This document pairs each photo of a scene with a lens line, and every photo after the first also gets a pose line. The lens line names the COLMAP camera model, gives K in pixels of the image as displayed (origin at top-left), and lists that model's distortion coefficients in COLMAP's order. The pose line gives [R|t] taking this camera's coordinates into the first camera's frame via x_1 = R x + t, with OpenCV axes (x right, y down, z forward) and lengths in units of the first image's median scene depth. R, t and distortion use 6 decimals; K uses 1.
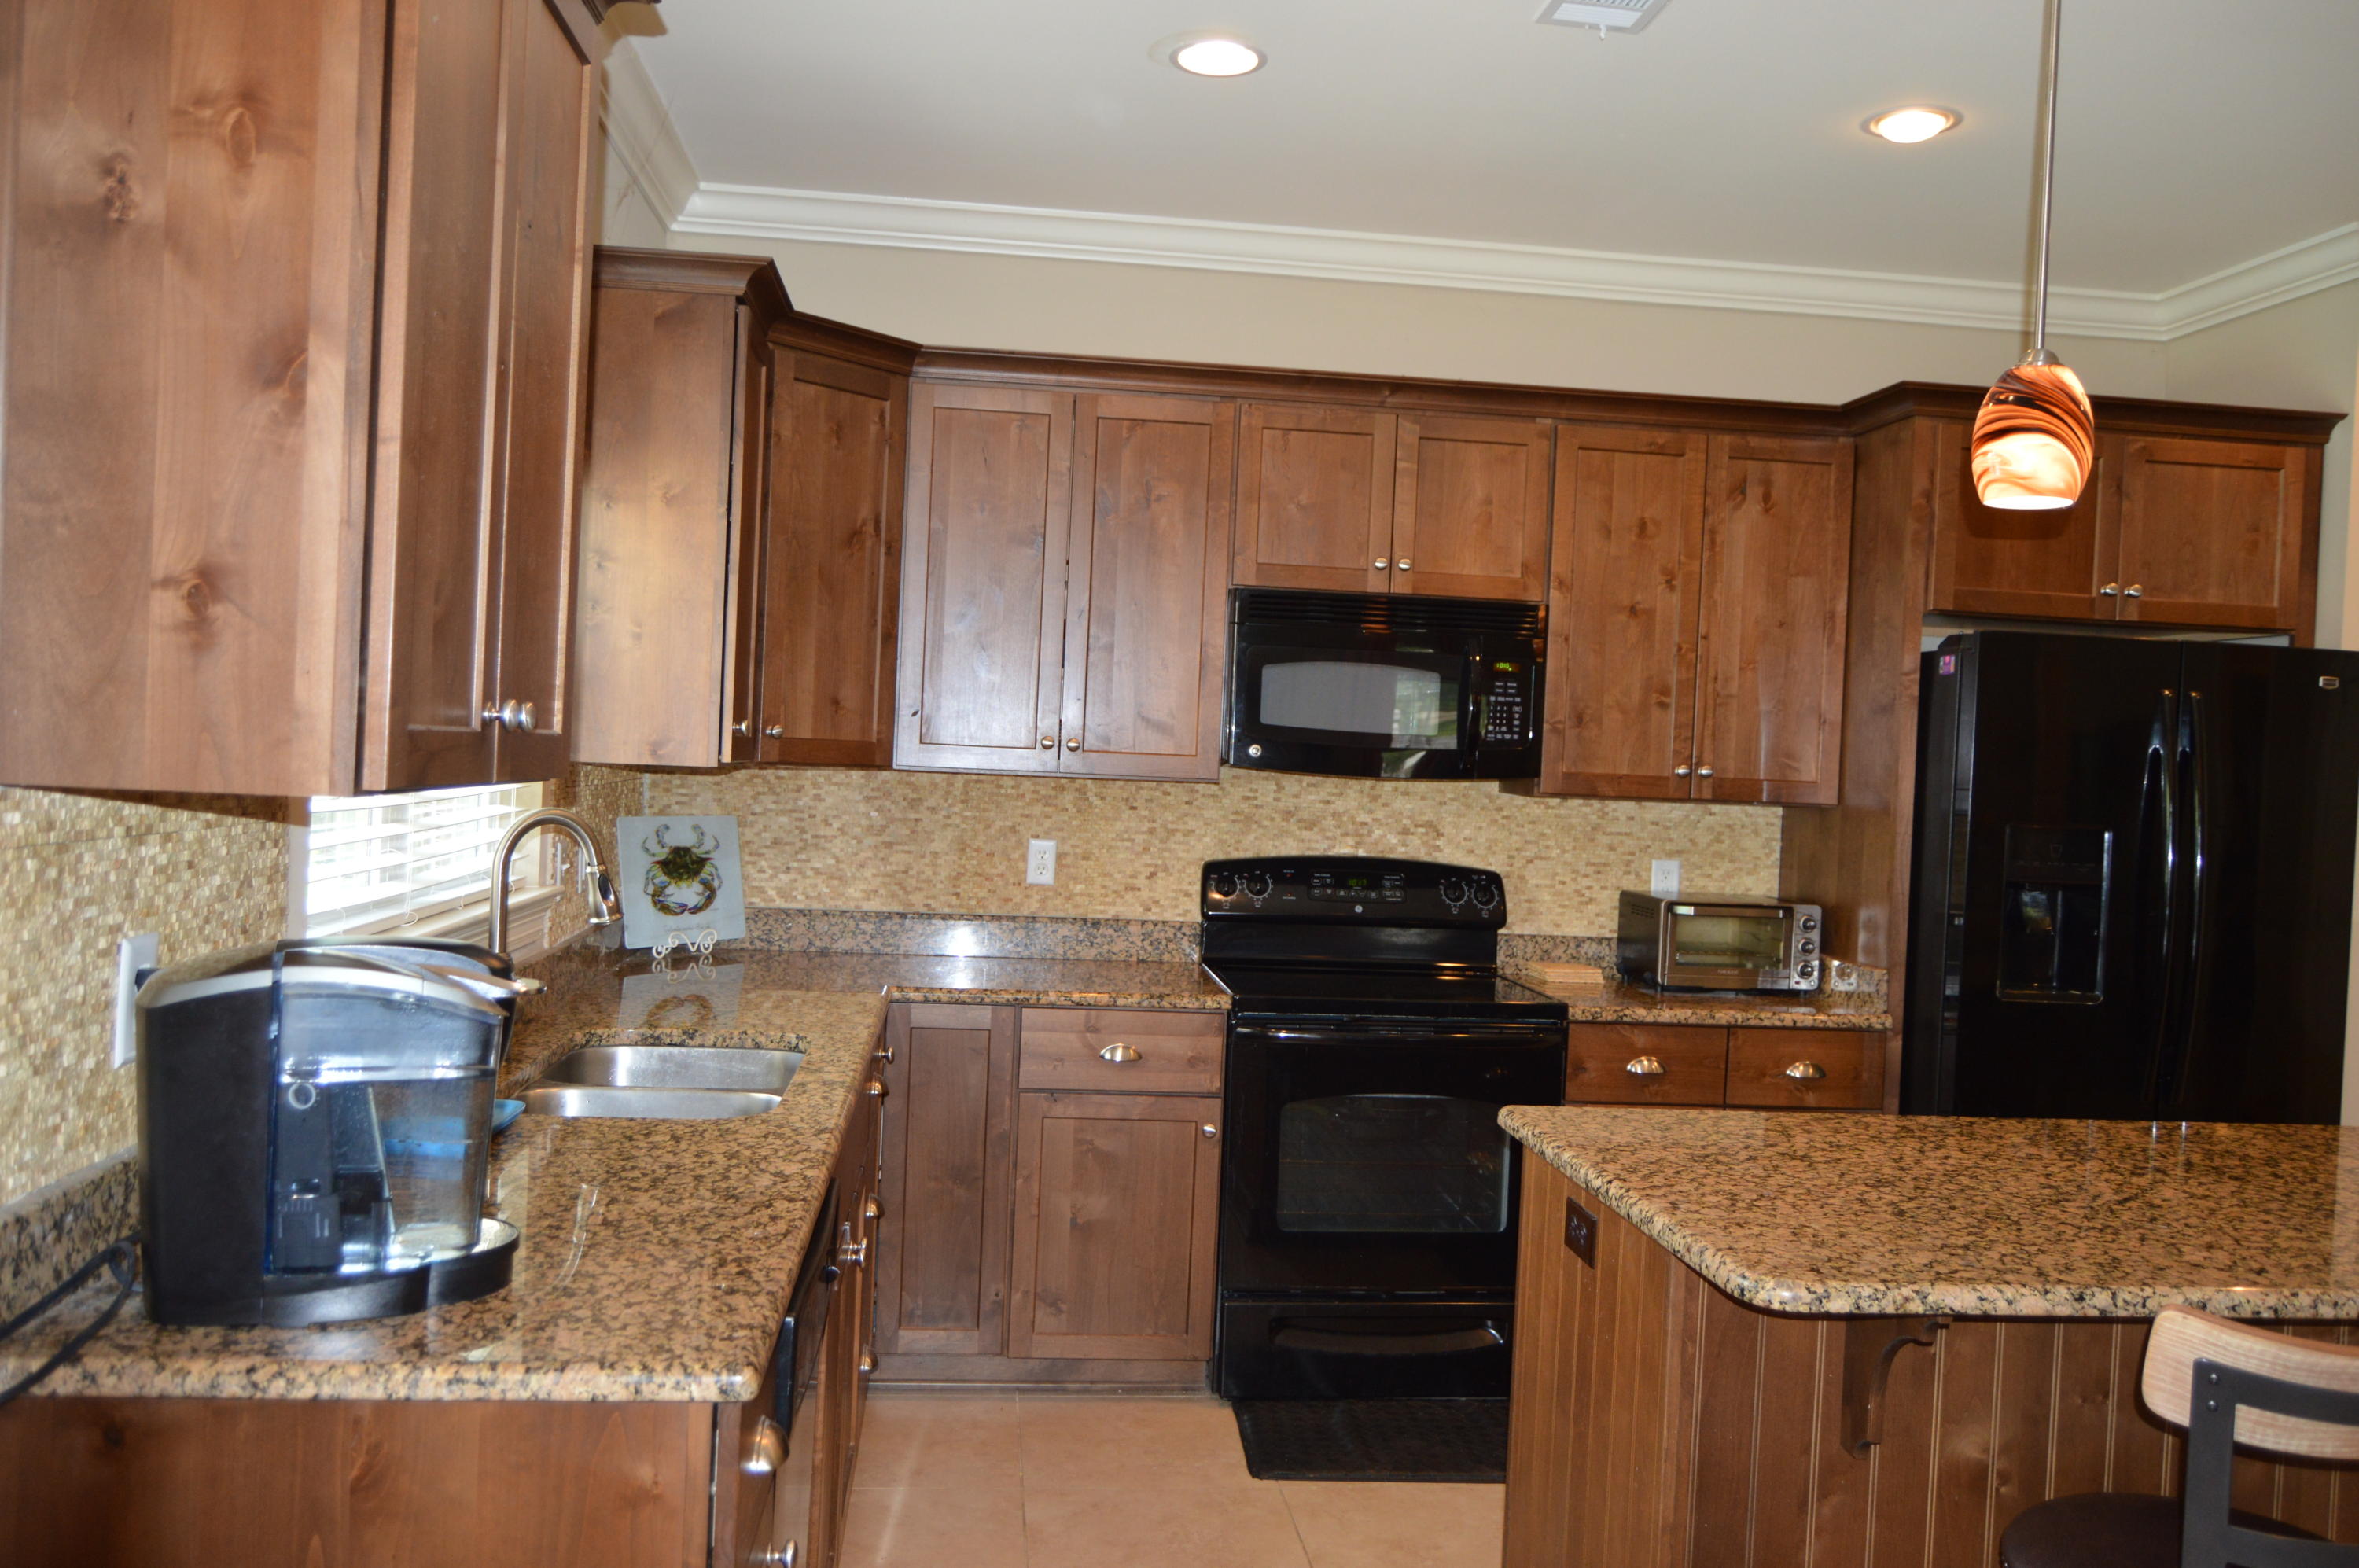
lens RADIAL K [[1859.7, 0, 1182.0], [0, 1859.7, 782.2], [0, 0, 1]] dist [-0.012351, 0.006312]
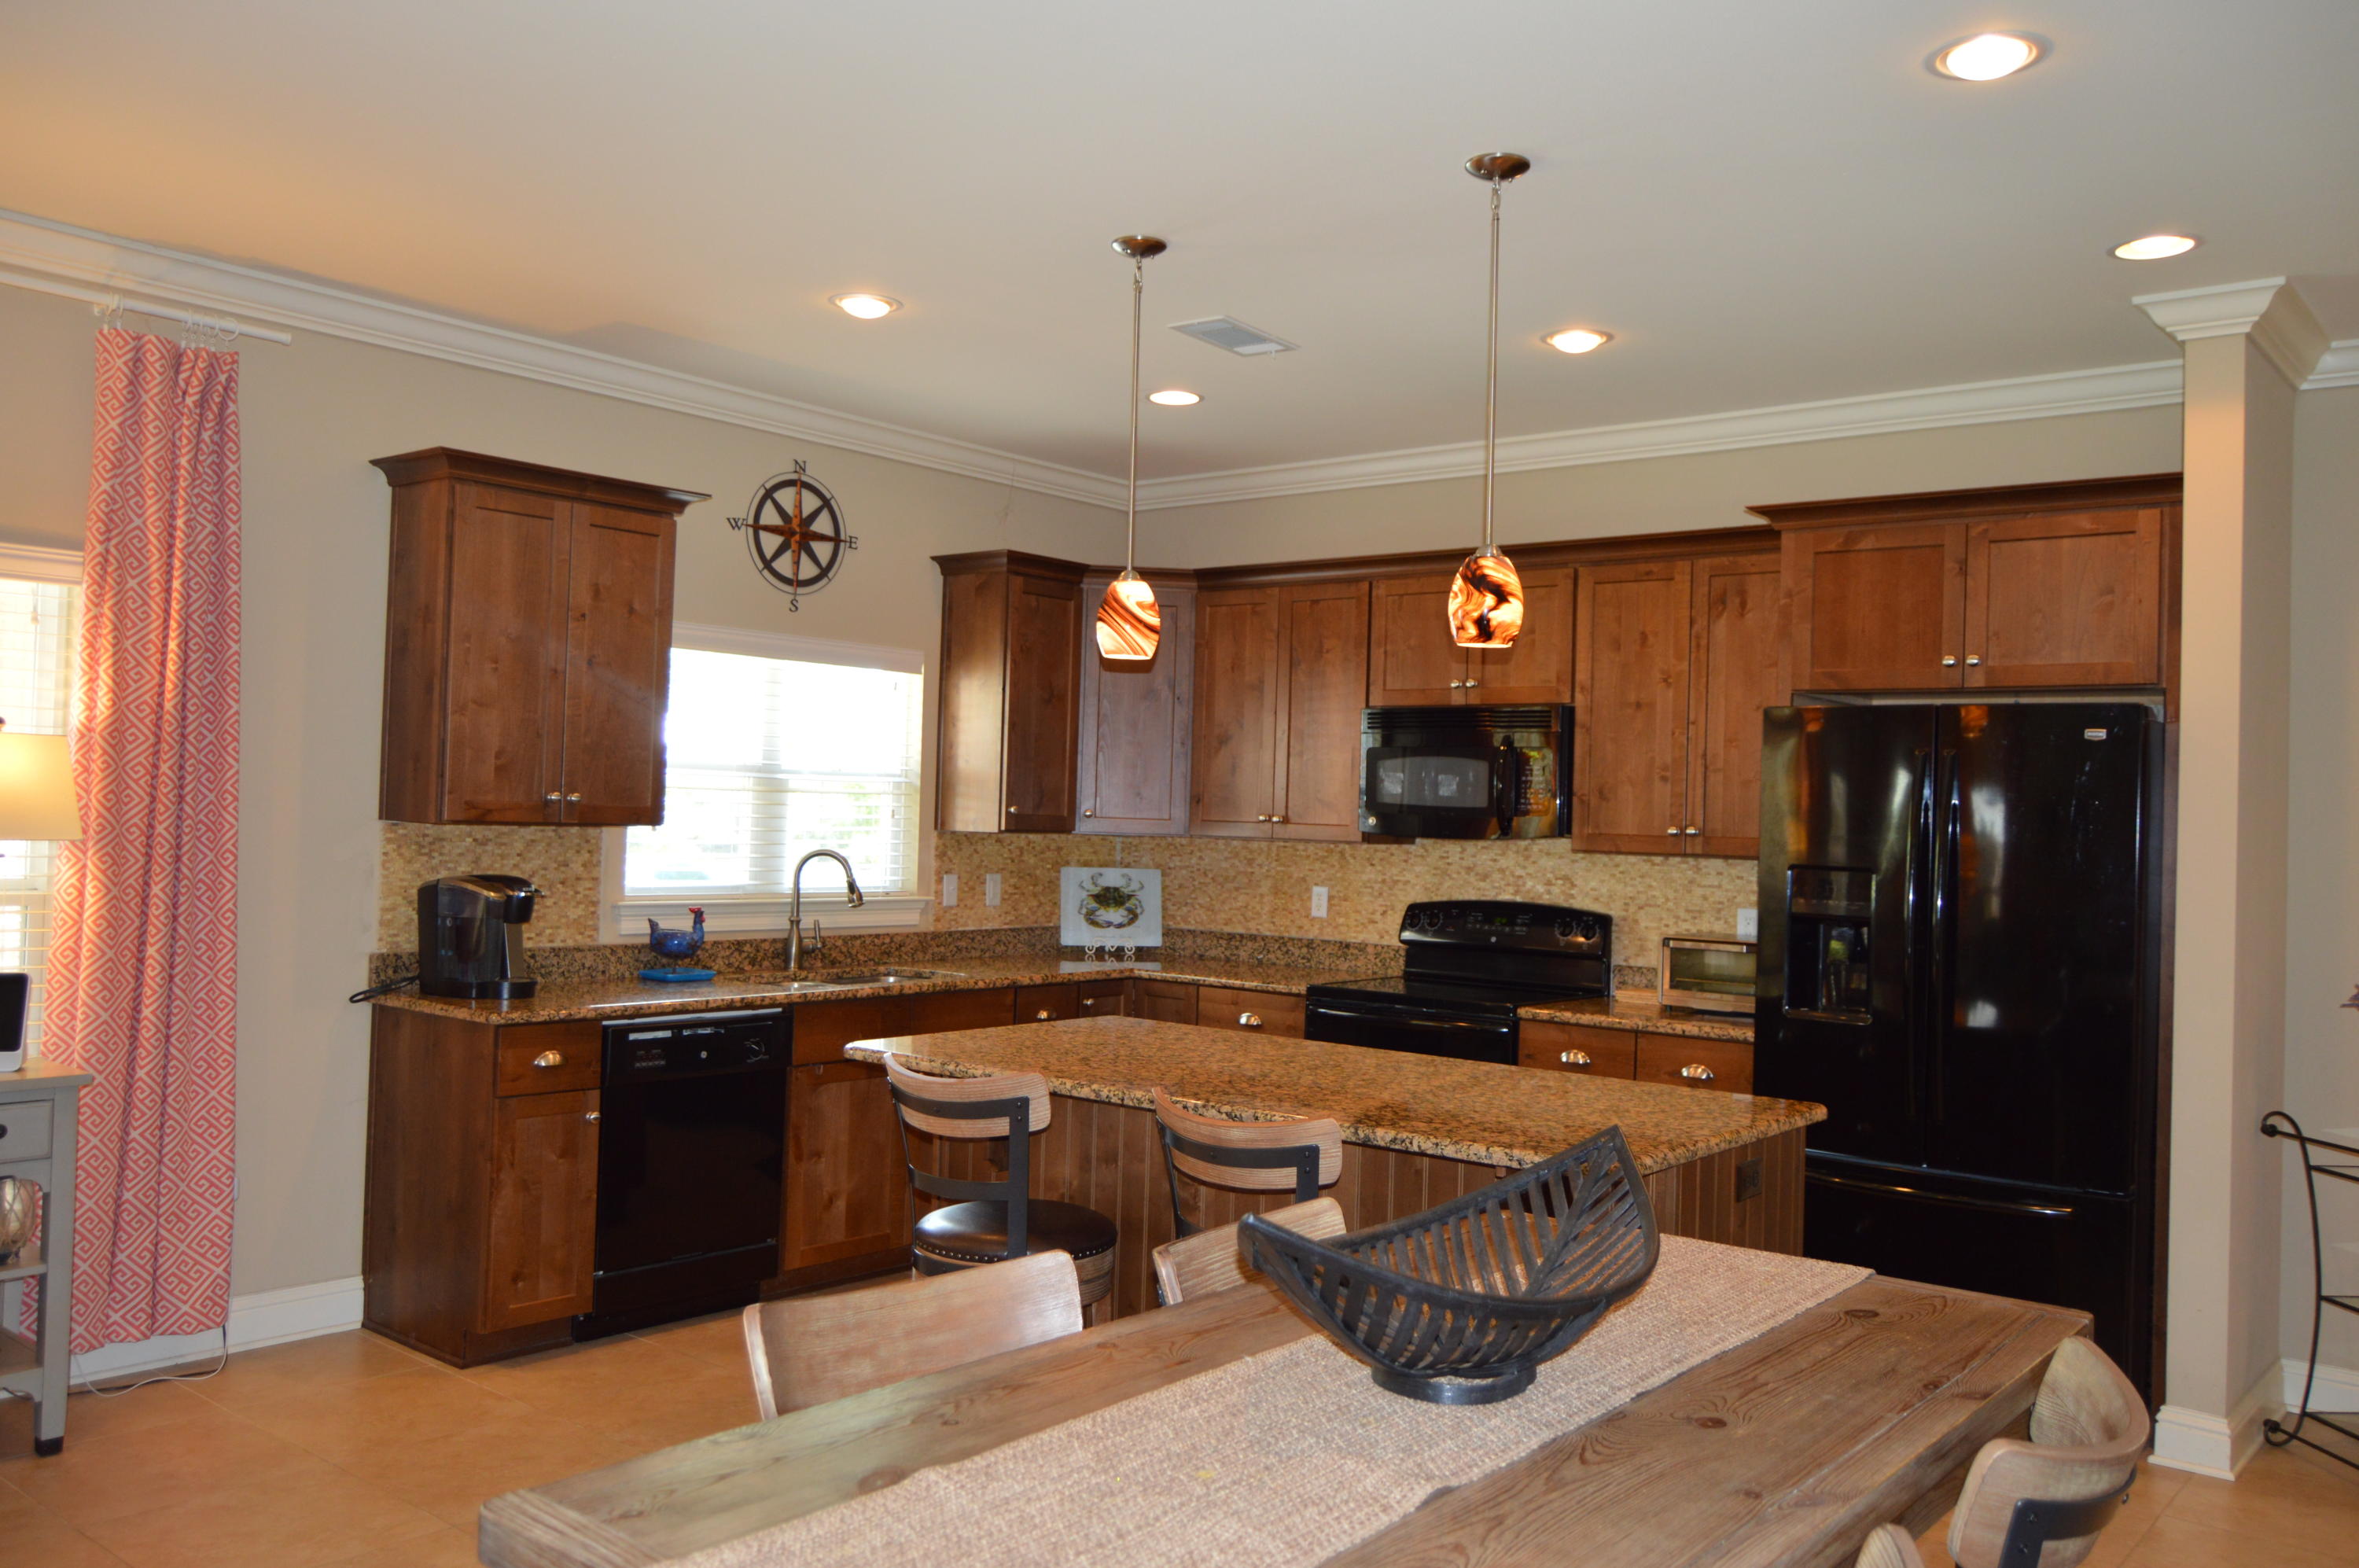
lens RADIAL K [[1859.7, 0, 1176.5], [0, 1859.7, 777.2], [0, 0, 1]] dist [-0.012351, 0.006312]
pose [[0.697548, -0.036973, -0.715583, 0.911161], [-0.011373, 0.997971, -0.062650, 0.038743], [0.716448, 0.051840, 0.695712, -0.101382]]
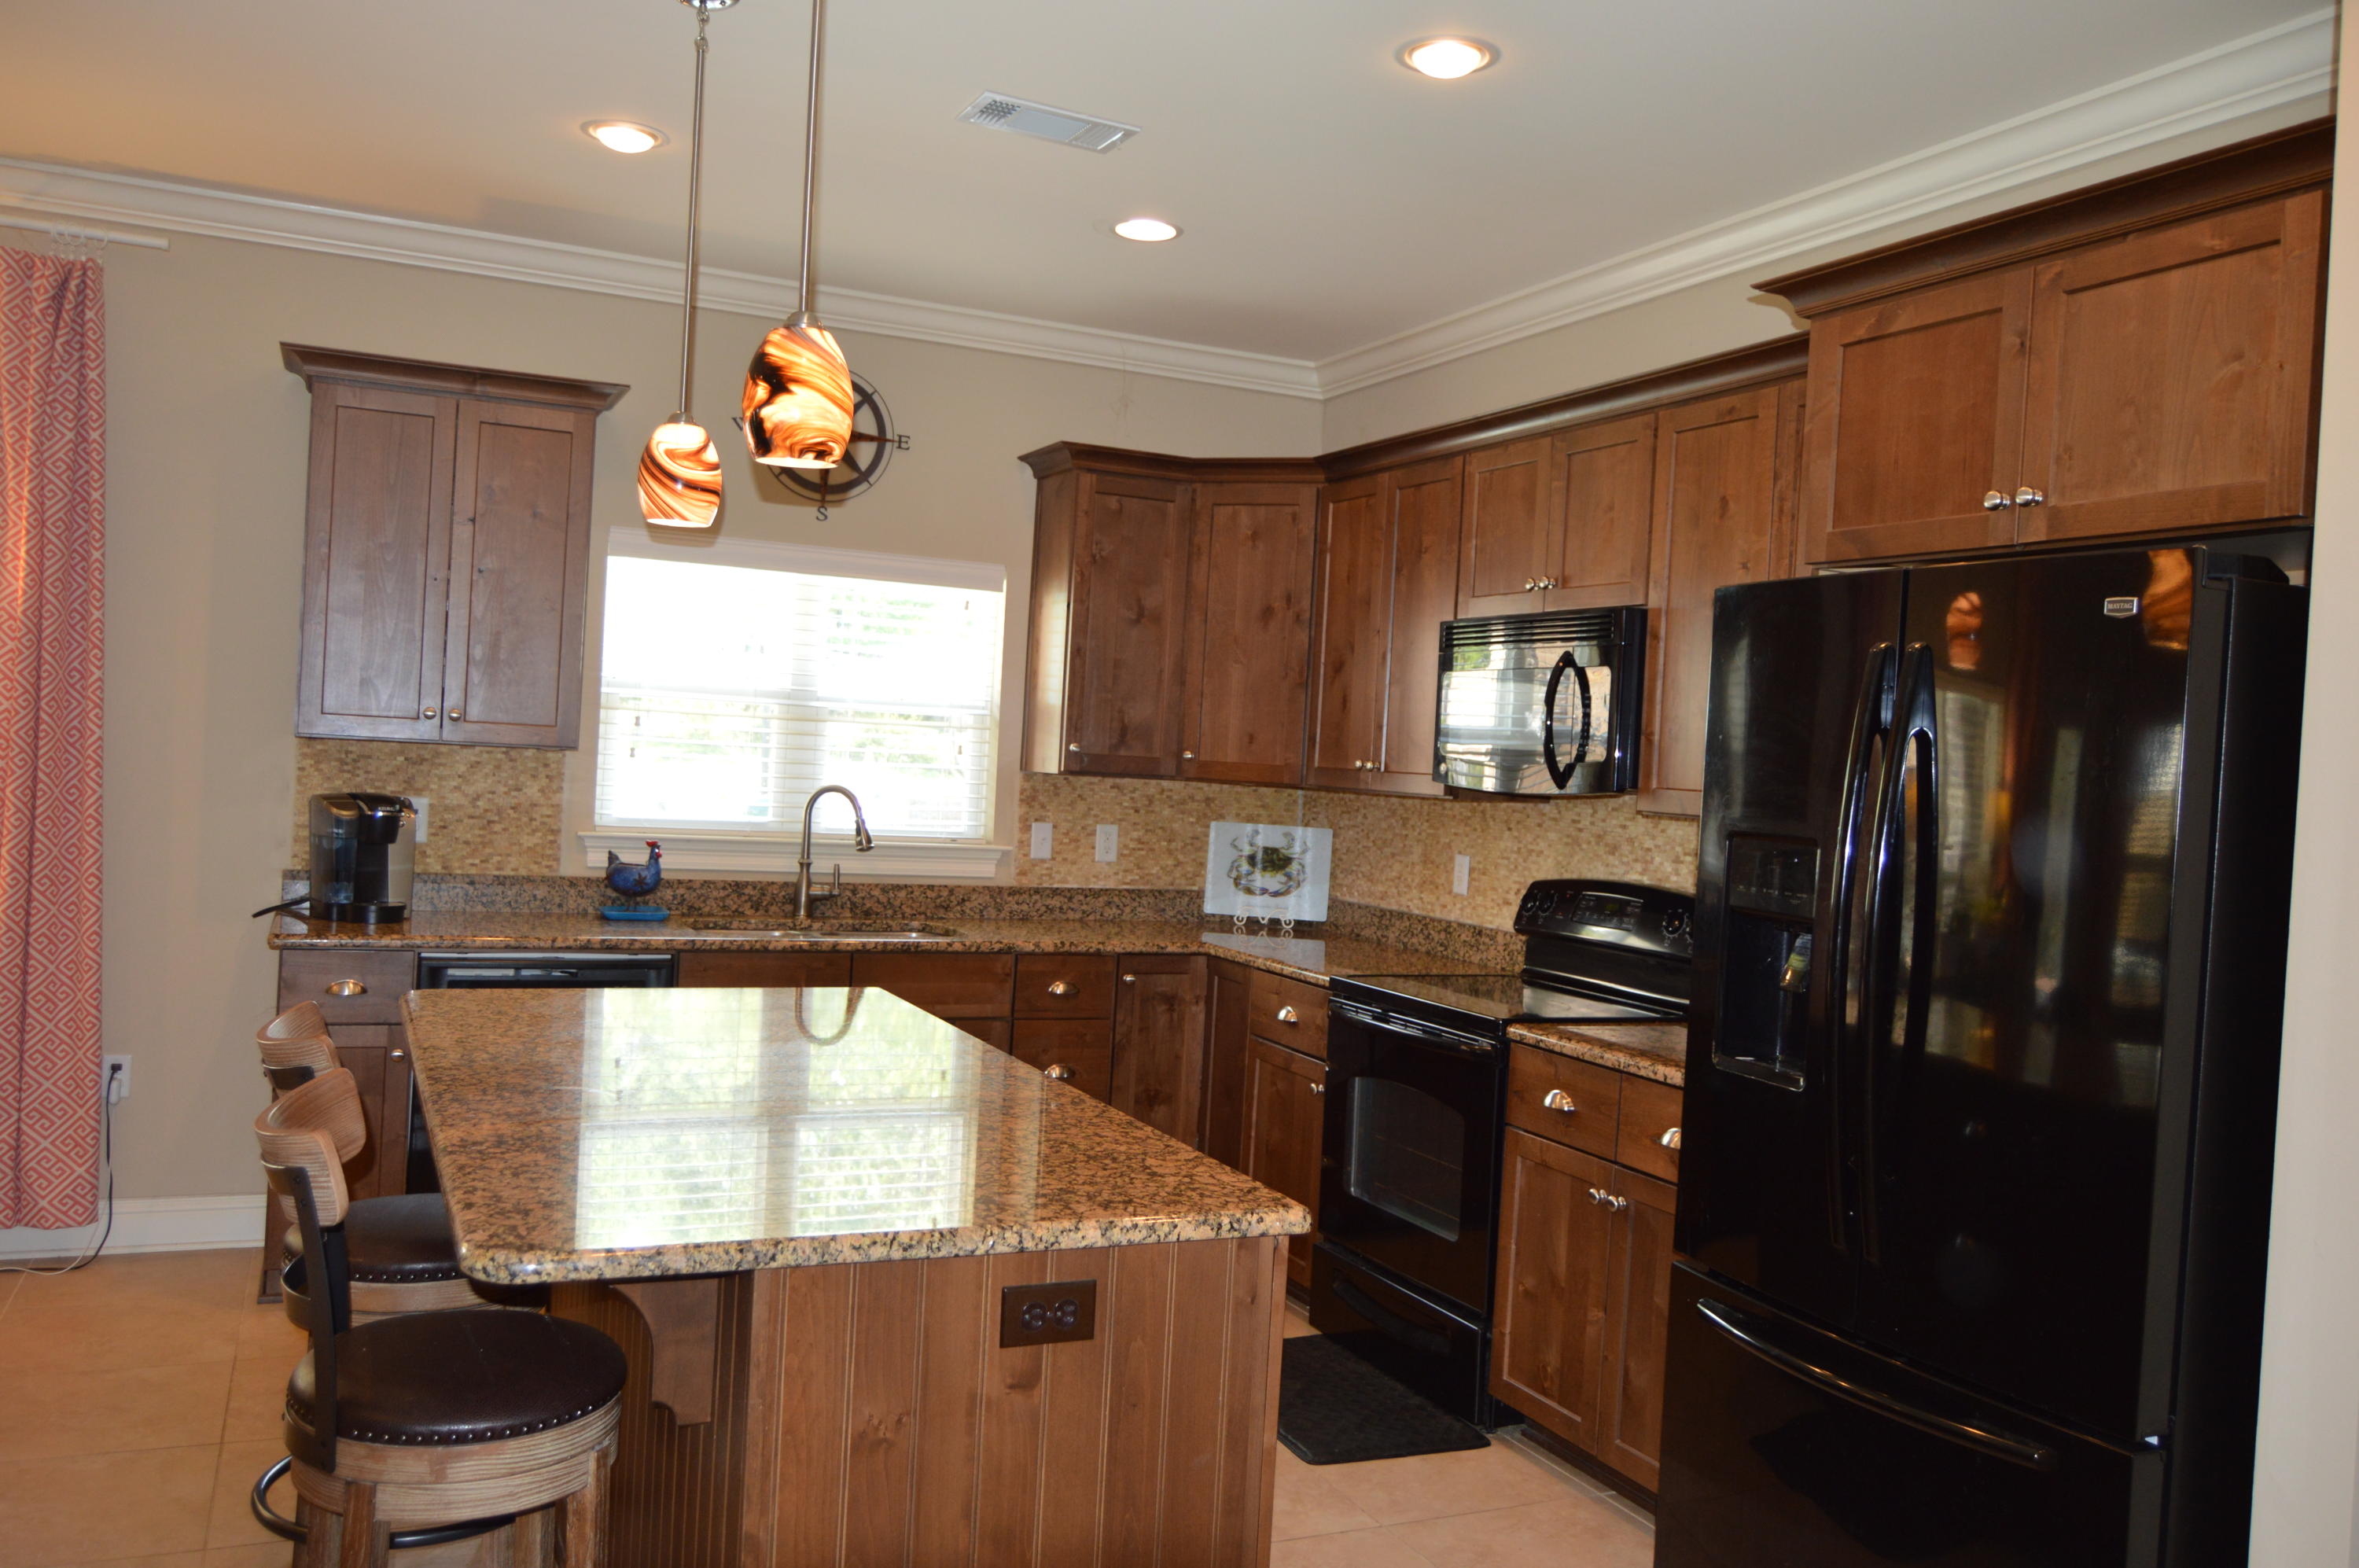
lens RADIAL K [[1859.7, 0, 1171.5], [0, 1859.7, 782.1], [0, 0, 1]] dist [-0.012351, 0.006312]
pose [[0.308833, -0.013442, -0.951021, 0.977432], [-0.057443, 0.997811, -0.032757, 0.034402], [0.949380, 0.064746, 0.307385, 0.485504]]
